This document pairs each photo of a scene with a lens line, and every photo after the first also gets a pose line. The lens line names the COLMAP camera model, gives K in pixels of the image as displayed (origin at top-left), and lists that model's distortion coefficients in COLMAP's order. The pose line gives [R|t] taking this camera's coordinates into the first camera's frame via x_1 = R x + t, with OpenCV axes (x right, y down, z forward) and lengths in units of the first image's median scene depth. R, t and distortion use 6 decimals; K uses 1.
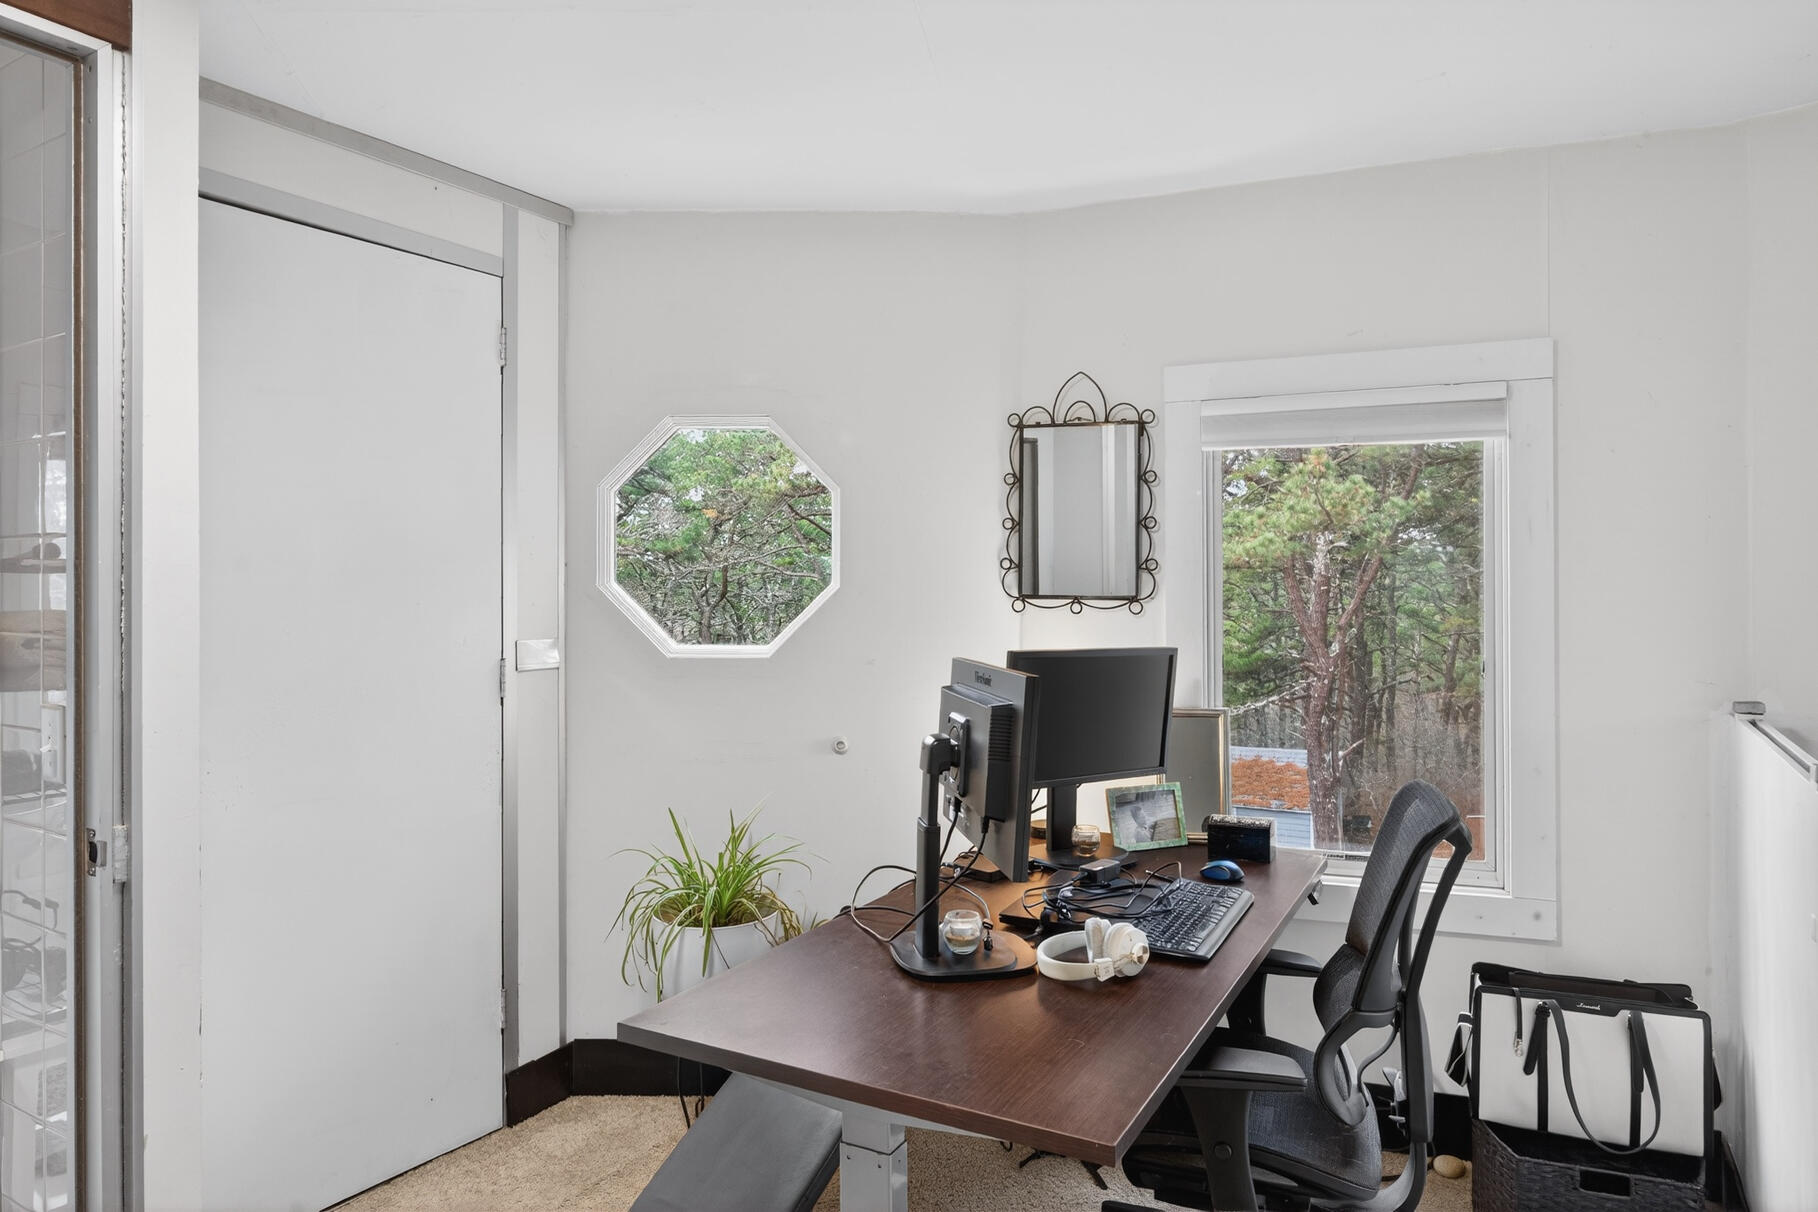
lens RADIAL K [[990.8, 0, 909.0], [0, 990.8, 606.0], [0, 0, 1]] dist [0.001746, 0.000914]
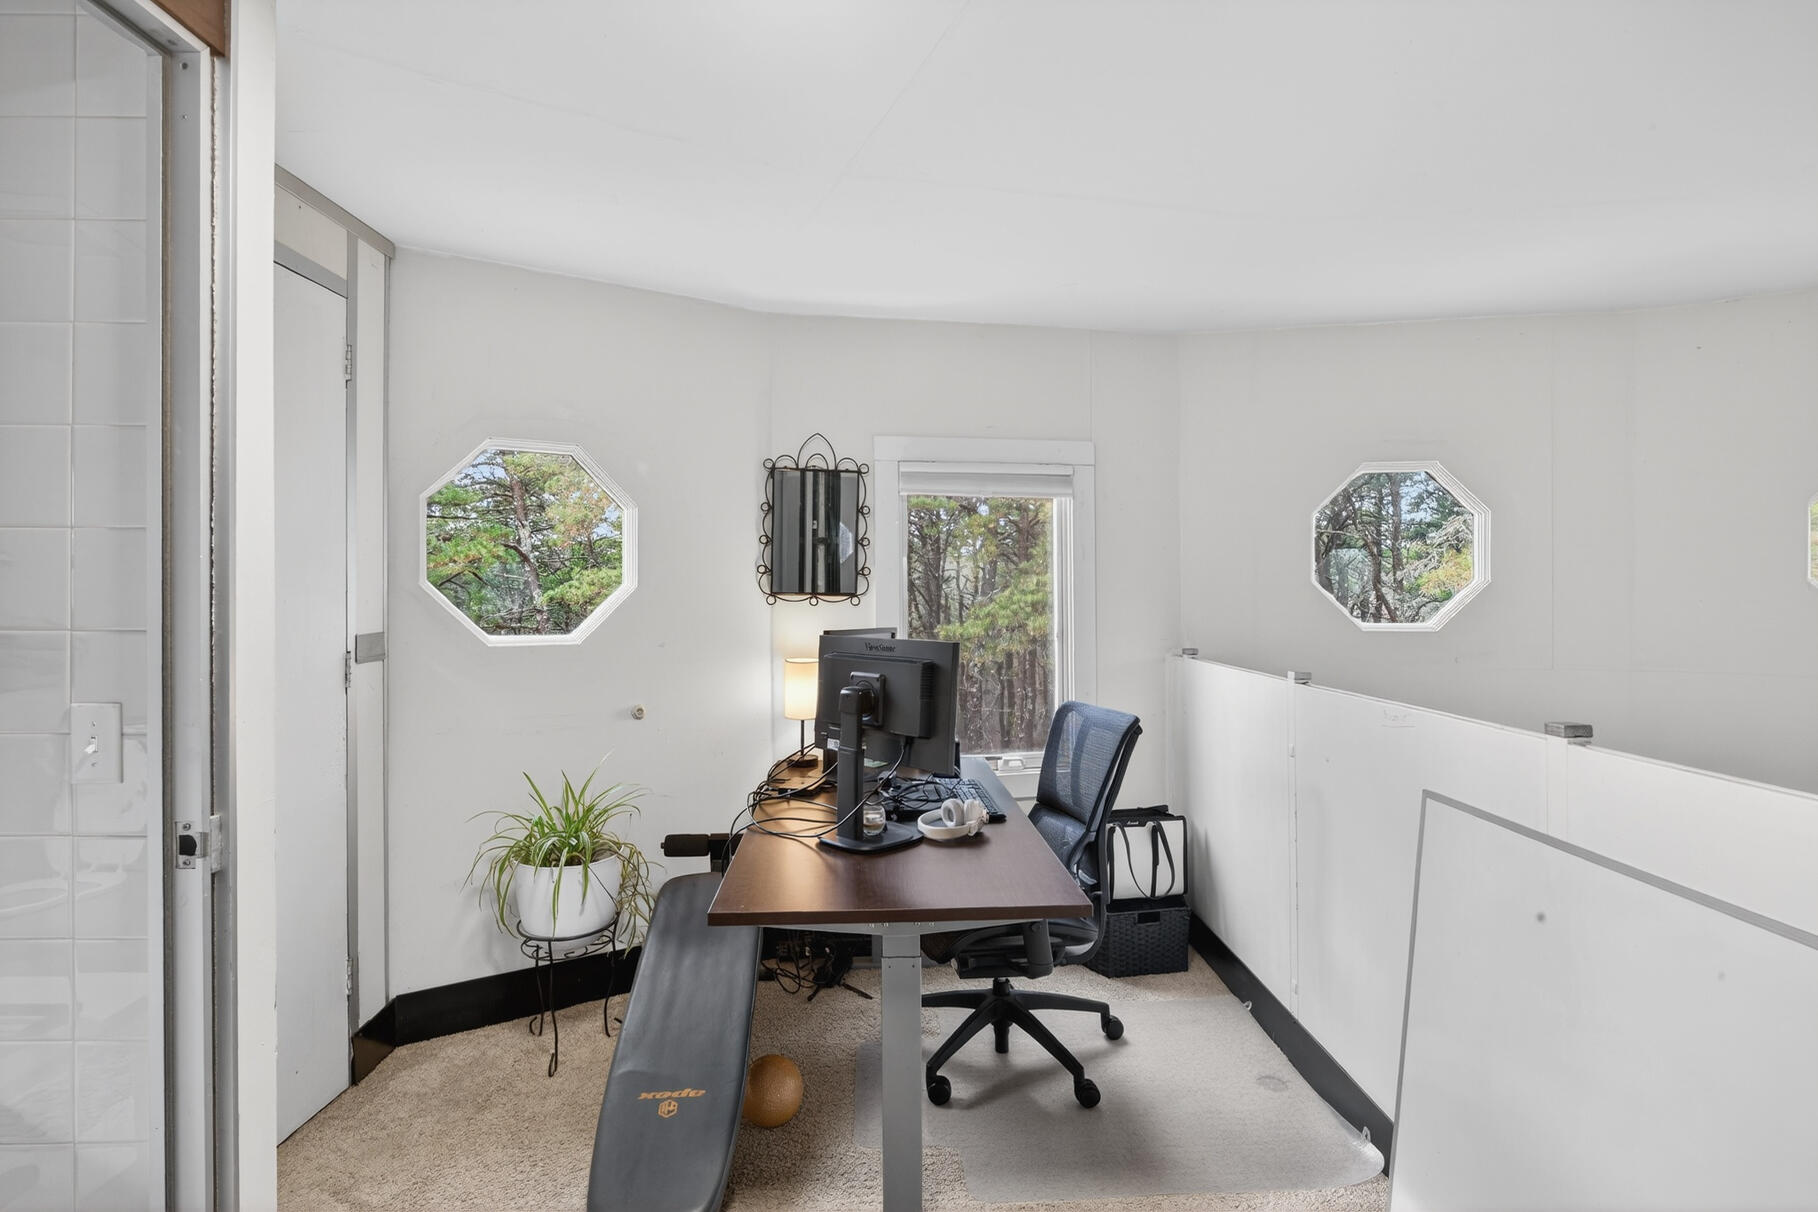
lens RADIAL K [[745.3, 0, 921.5], [0, 745.3, 600.4], [0, 0, 1]] dist [-0.004084, 0.000005]
pose [[0.885827, -0.007430, 0.463956, -0.220855], [0.008784, 0.999961, -0.000759, 0.003315], [-0.463933, 0.004748, 0.885858, -0.004542]]
